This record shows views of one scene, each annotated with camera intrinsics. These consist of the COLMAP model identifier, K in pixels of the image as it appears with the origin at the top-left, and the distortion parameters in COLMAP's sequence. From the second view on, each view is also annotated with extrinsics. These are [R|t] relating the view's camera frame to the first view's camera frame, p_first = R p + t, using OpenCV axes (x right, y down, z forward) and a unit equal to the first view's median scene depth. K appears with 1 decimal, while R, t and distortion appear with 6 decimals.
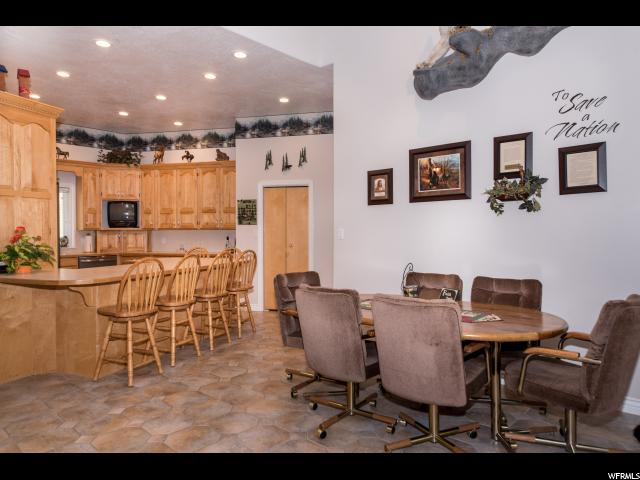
lens RADIAL K [[430.6, 0, 320.0], [0, 430.6, 240.0], [0, 0, 1]] dist [-0.004779, -0.001863]
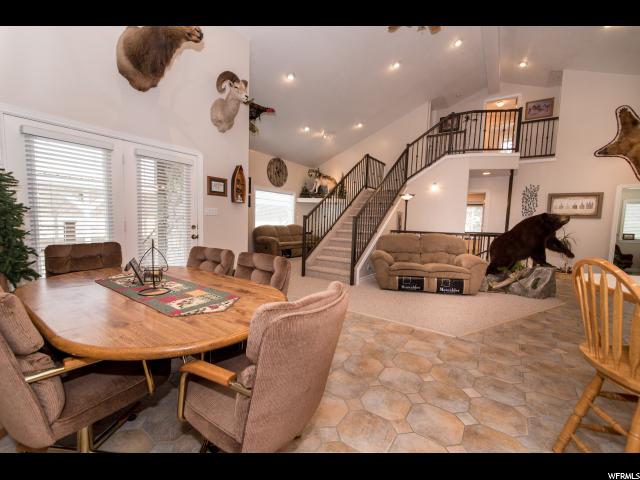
lens RADIAL K [[265.7, 0, 320.0], [0, 265.7, 240.0], [0, 0, 1]] dist [0.000766, 0.000179]
pose [[-0.988924, -0.019422, -0.147144, -0.011086], [-0.032934, 0.995401, 0.089957, 0.000153], [0.144720, 0.093807, -0.985016, 0.612734]]
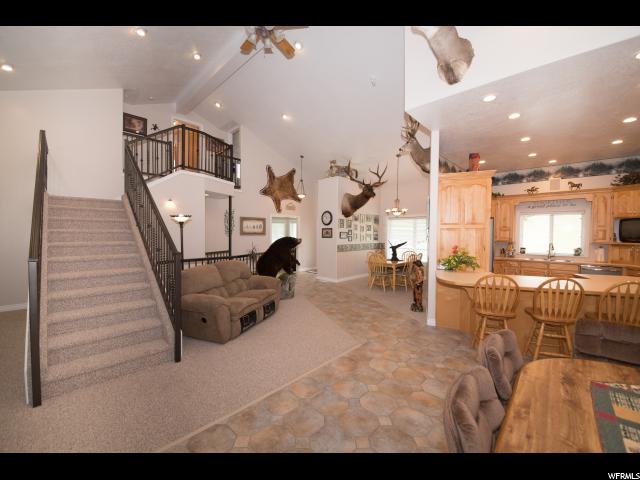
lens RADIAL K [[253.5, 0, 320.0], [0, 253.5, 240.0], [0, 0, 1]] dist [0.020552, -0.019331]
pose [[-0.019723, 0.028683, -0.999394, 0.192918], [-0.023807, 0.999292, 0.029149, -0.036448], [0.999522, 0.024367, -0.019026, 0.223943]]
